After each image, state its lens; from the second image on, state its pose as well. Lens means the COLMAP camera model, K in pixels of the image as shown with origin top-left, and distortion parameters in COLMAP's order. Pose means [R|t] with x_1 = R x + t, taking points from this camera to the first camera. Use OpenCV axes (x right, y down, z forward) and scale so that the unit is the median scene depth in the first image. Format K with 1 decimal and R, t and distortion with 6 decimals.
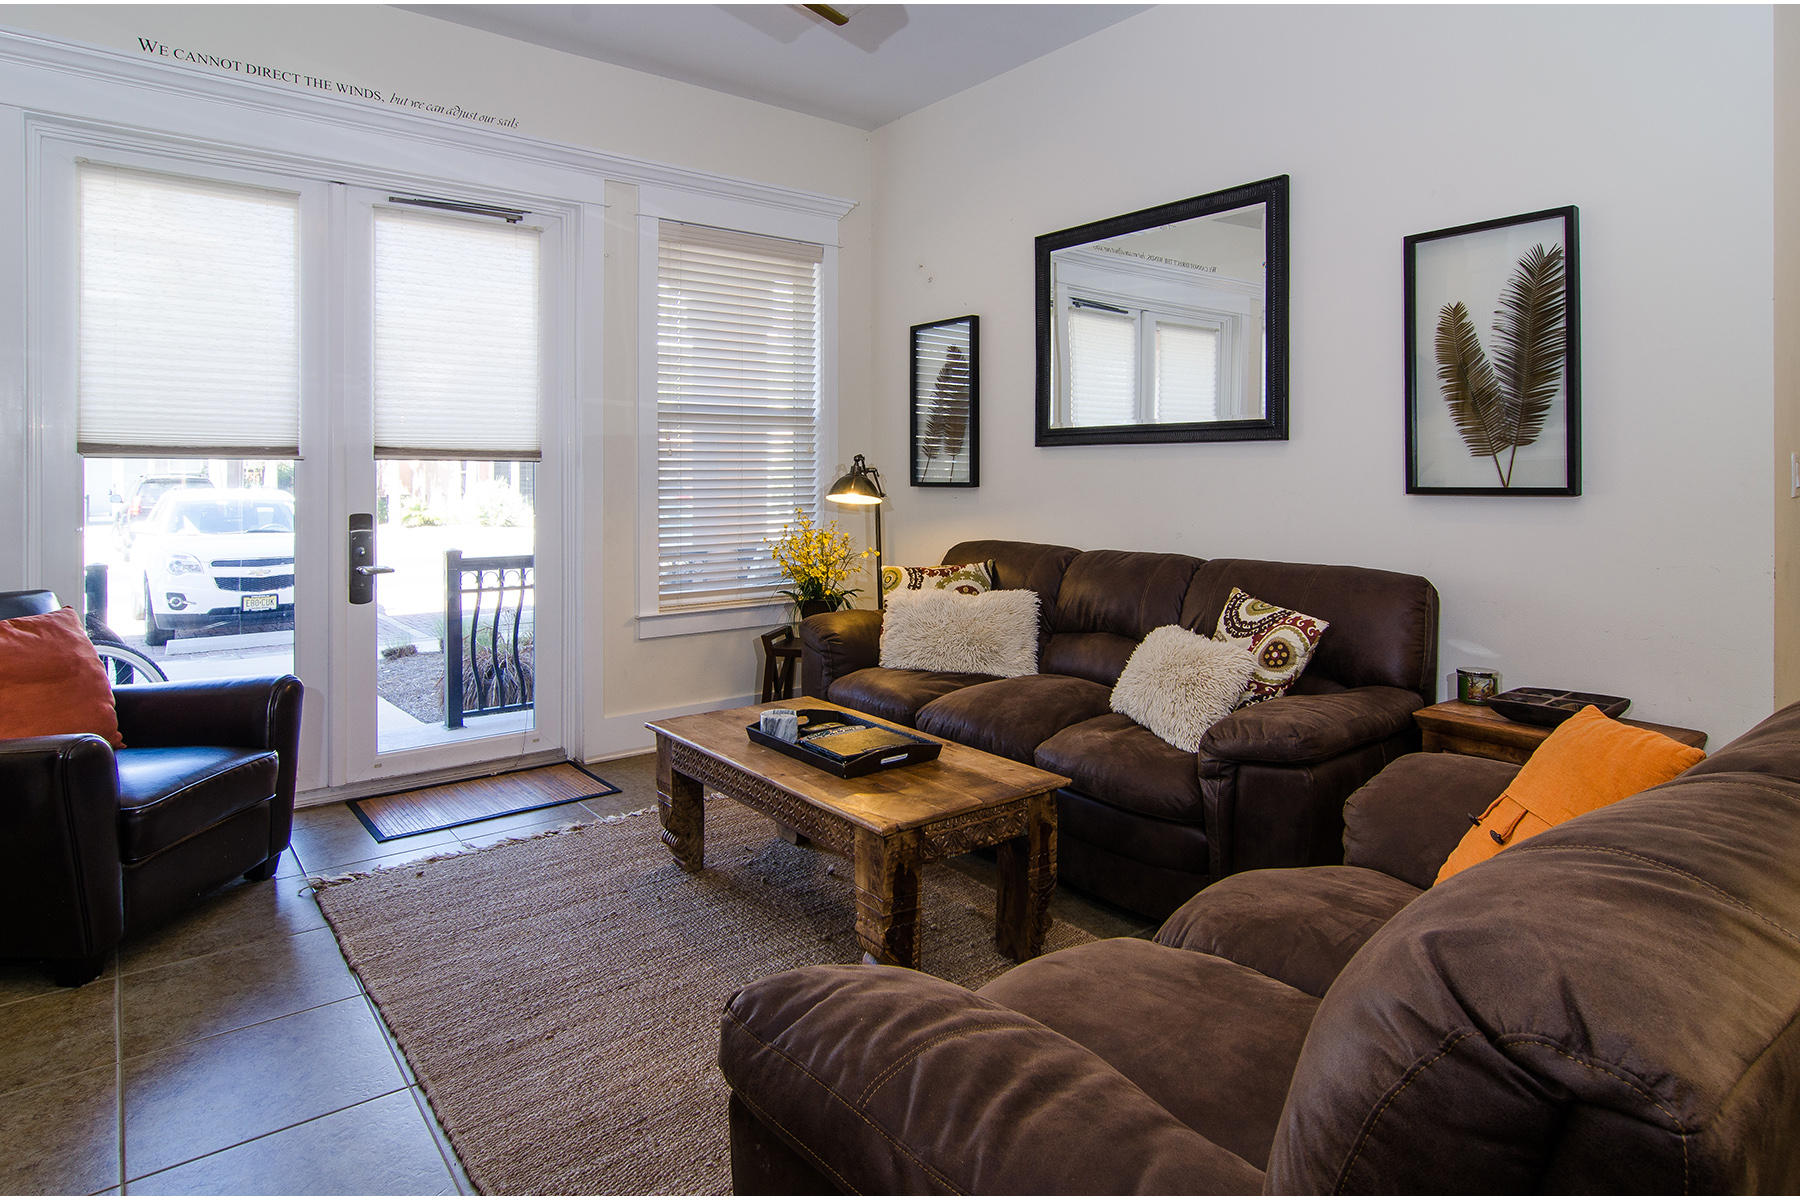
lens RADIAL K [[991.7, 0, 895.7], [0, 991.7, 469.3], [0, 0, 1]] dist [-0.001246, 0.000020]
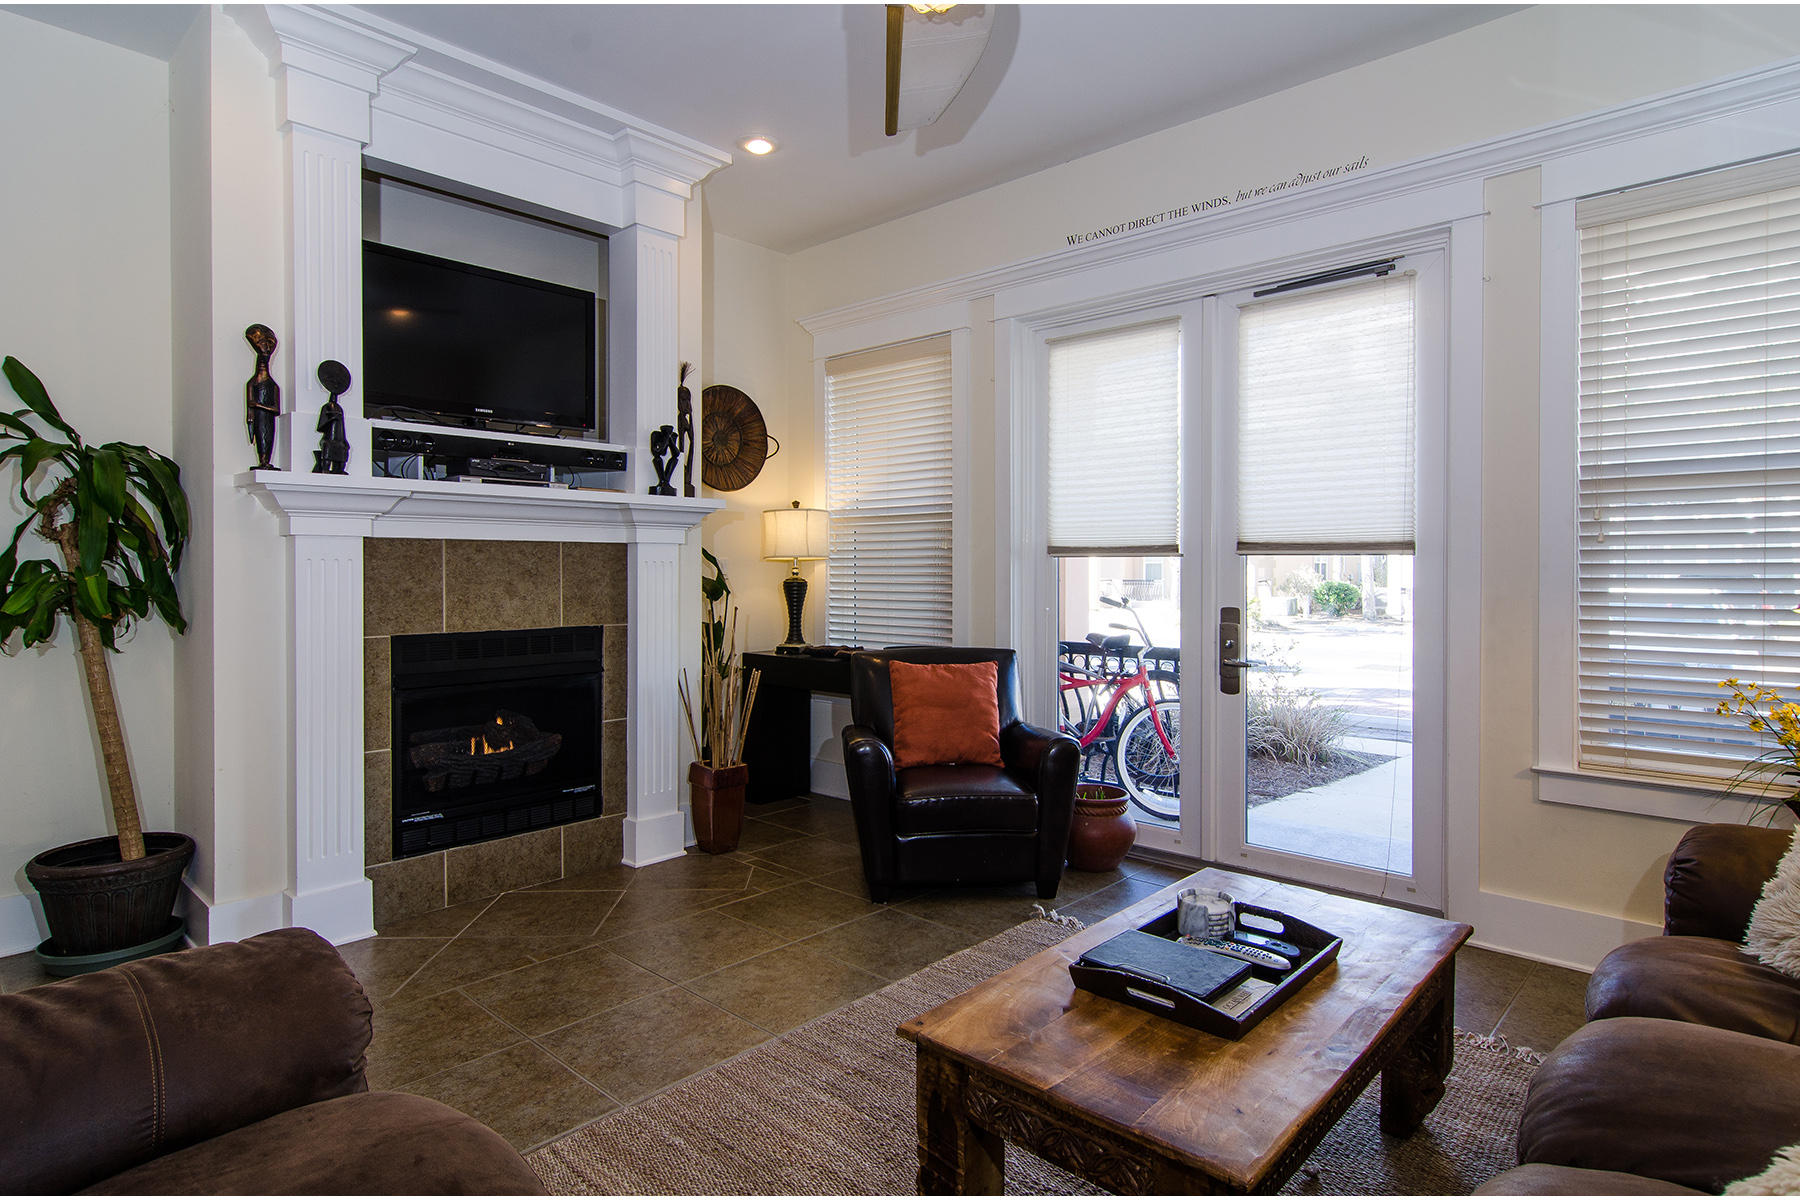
lens RADIAL K [[978.6, 0, 894.5], [0, 978.6, 572.9], [0, 0, 1]] dist [-0.001968, -0.000228]
pose [[0.153682, 0.006473, -0.988099, 0.417620], [0.005012, 0.999961, 0.007330, -0.000548], [0.988108, -0.006079, 0.153644, 0.492934]]
